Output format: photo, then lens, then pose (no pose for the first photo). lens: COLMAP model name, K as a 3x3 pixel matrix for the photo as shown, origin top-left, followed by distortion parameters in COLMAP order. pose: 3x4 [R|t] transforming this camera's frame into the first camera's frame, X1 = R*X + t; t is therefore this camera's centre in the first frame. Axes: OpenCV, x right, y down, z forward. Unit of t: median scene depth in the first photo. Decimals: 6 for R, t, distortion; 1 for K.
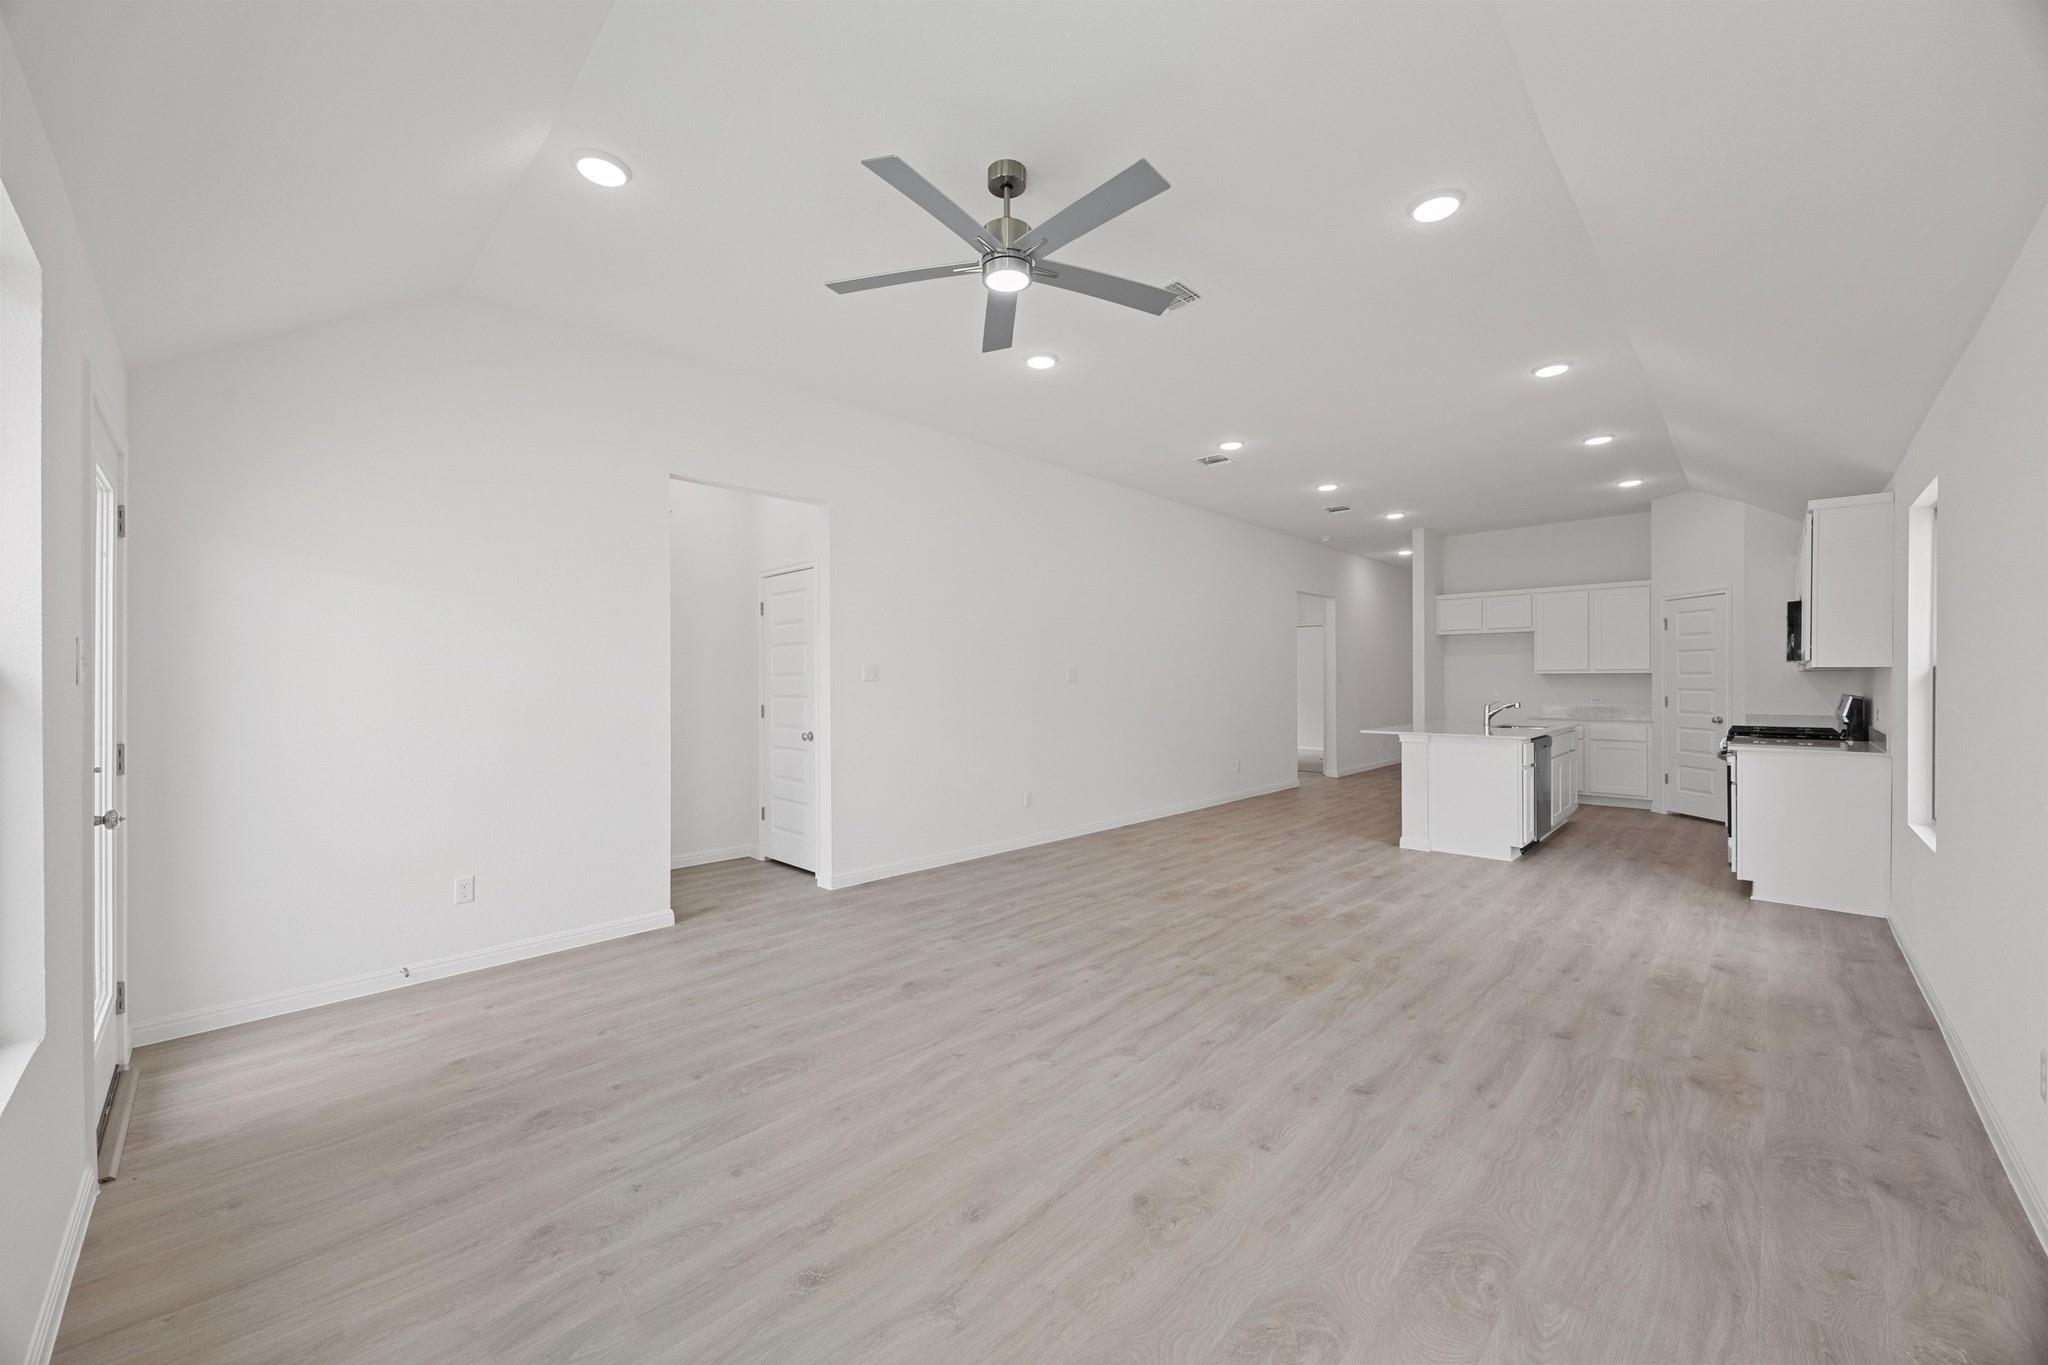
lens RADIAL K [[772.2, 0, 1021.1], [0, 772.2, 680.0], [0, 0, 1]] dist [-0.005214, -0.000354]
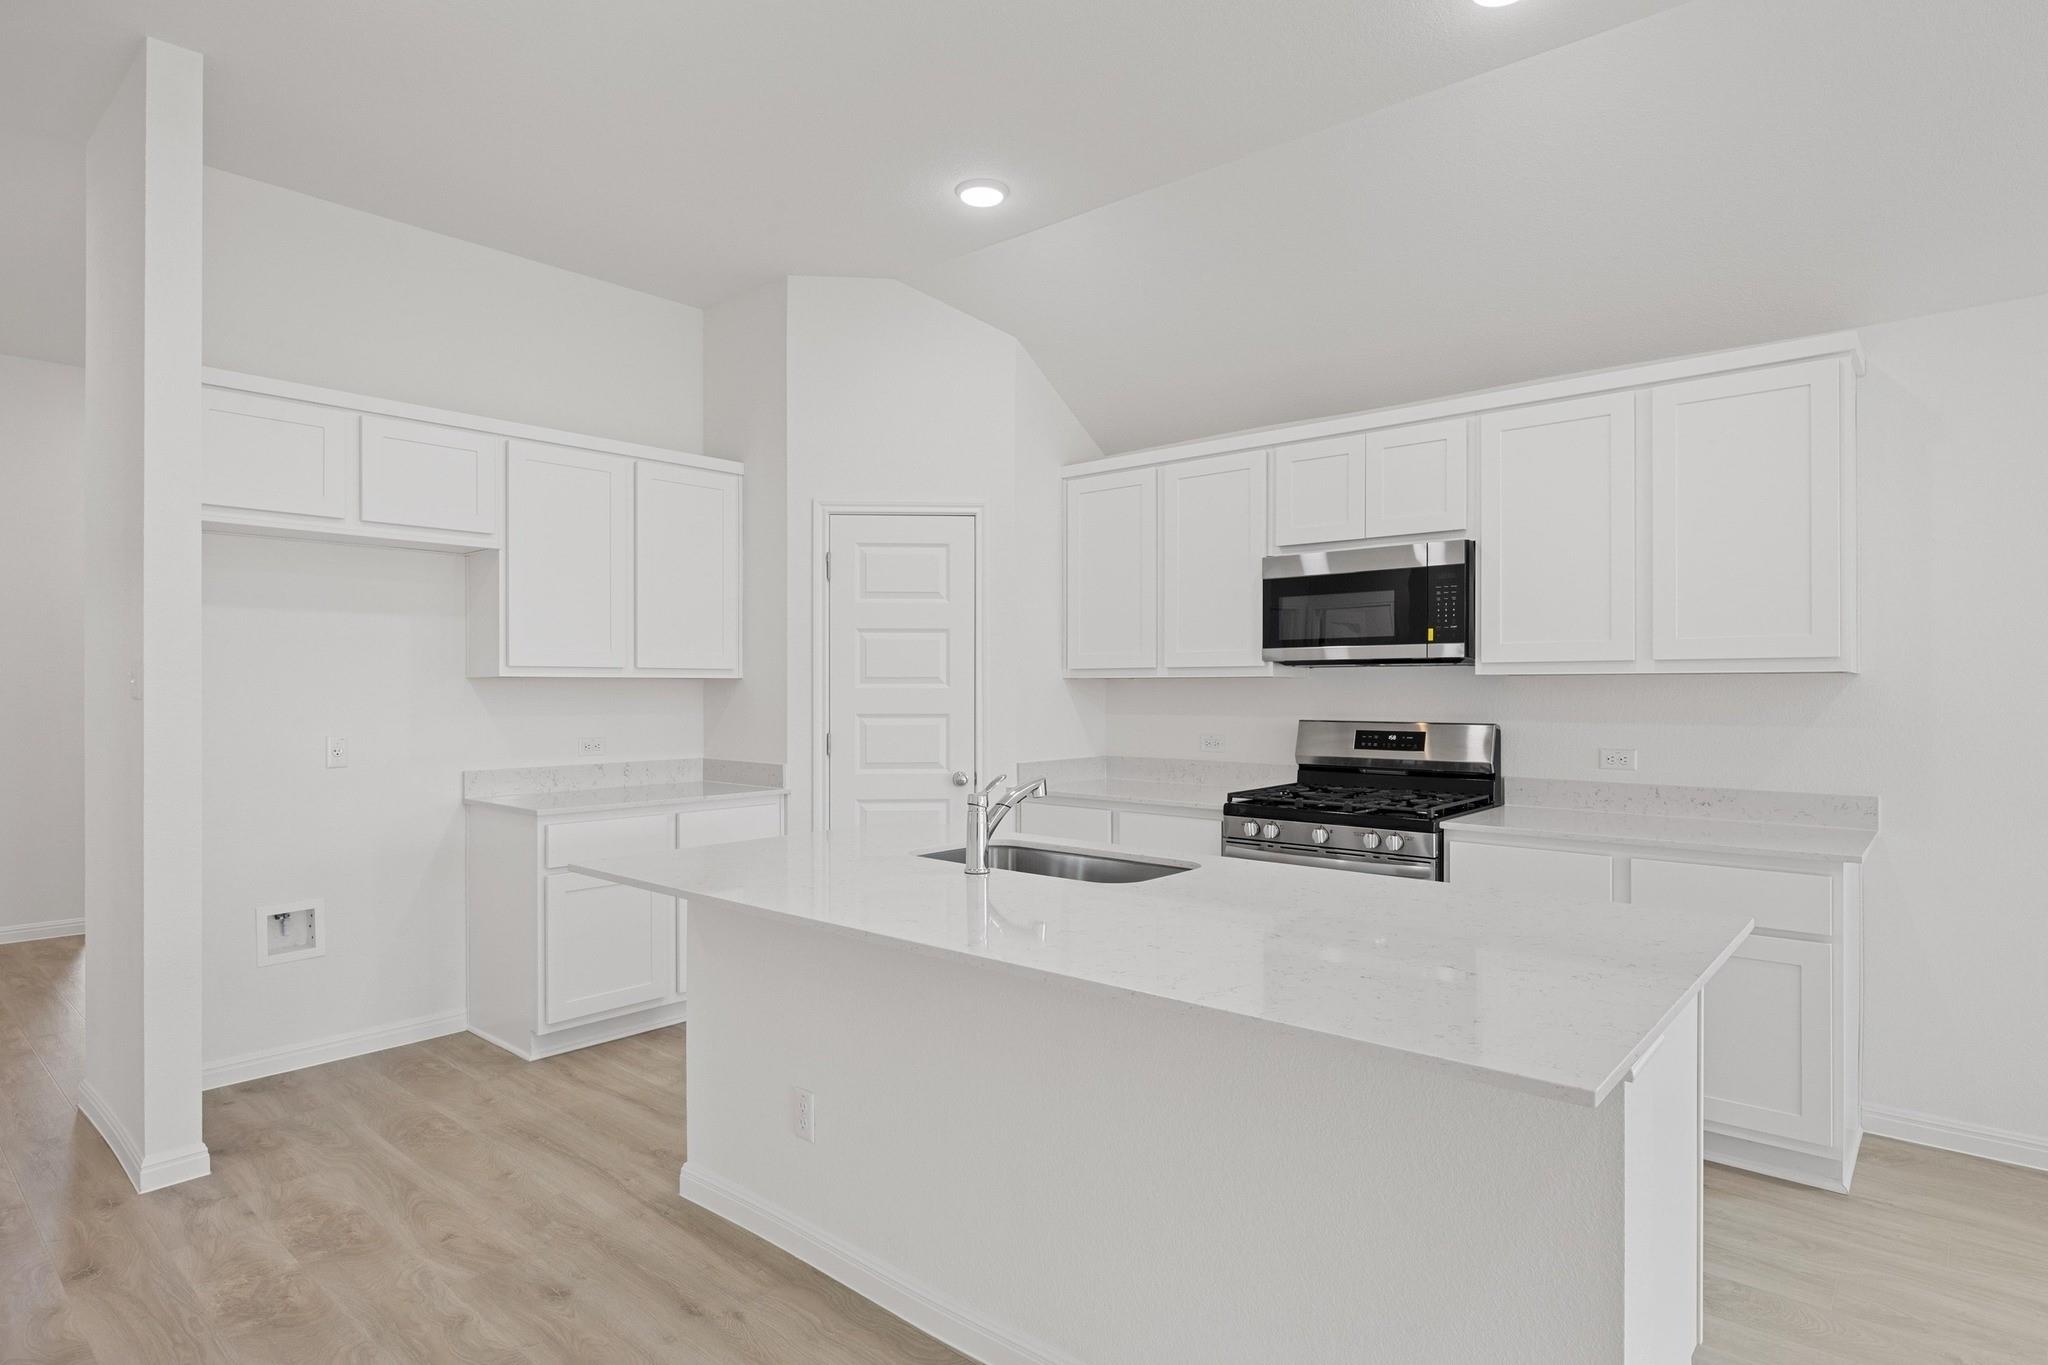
lens RADIAL K [[1090.1, 0, 1024.0], [0, 1090.1, 682.5], [0, 0, 1]] dist [-0.001005, -0.000634]
pose [[-0.051542, 0.005373, 0.998656, 0.191836], [0.000303, 0.999986, -0.005364, -0.003600], [-0.998671, 0.000026, -0.051543, 0.829586]]
